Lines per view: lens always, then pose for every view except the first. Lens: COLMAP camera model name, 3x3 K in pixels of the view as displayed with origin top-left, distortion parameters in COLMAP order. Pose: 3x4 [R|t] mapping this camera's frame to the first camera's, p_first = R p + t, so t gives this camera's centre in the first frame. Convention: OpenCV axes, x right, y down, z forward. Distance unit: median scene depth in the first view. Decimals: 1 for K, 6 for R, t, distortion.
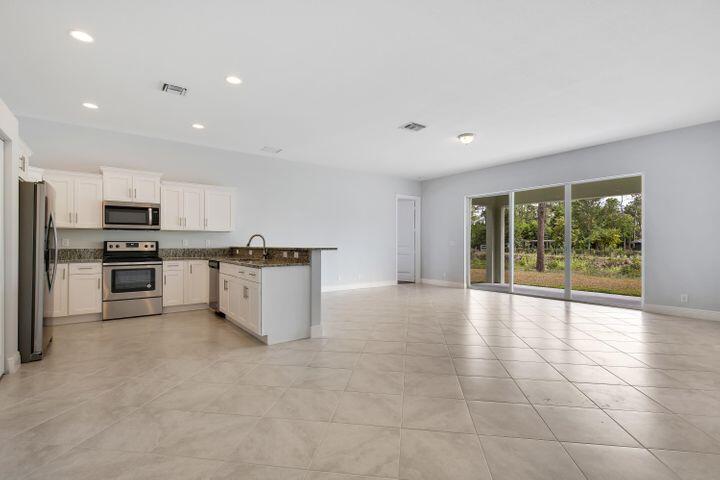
lens RADIAL K [[327.6, 0, 360.6], [0, 327.6, 242.1], [0, 0, 1]] dist [0.000801, 0.000011]
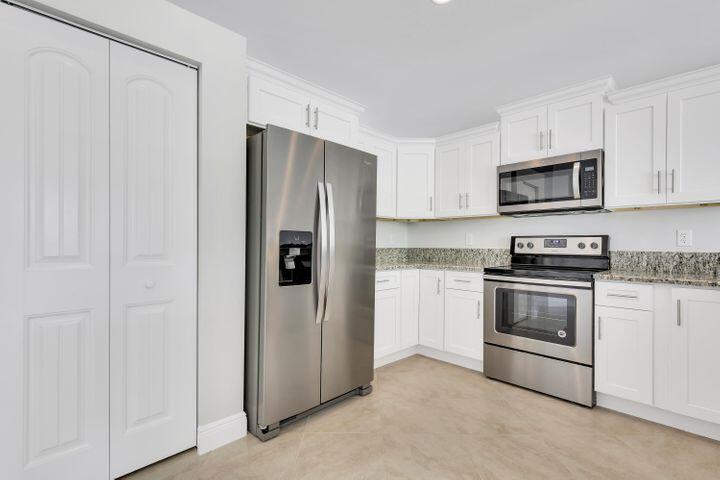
lens RADIAL K [[333.2, 0, 359.4], [0, 333.2, 242.7], [0, 0, 1]] dist [0.001024, 0.000122]
pose [[0.130649, -0.002903, -0.991424, -0.223205], [0.001329, 0.999995, -0.002753, 0.009453], [0.991428, -0.000958, 0.130652, 0.646828]]
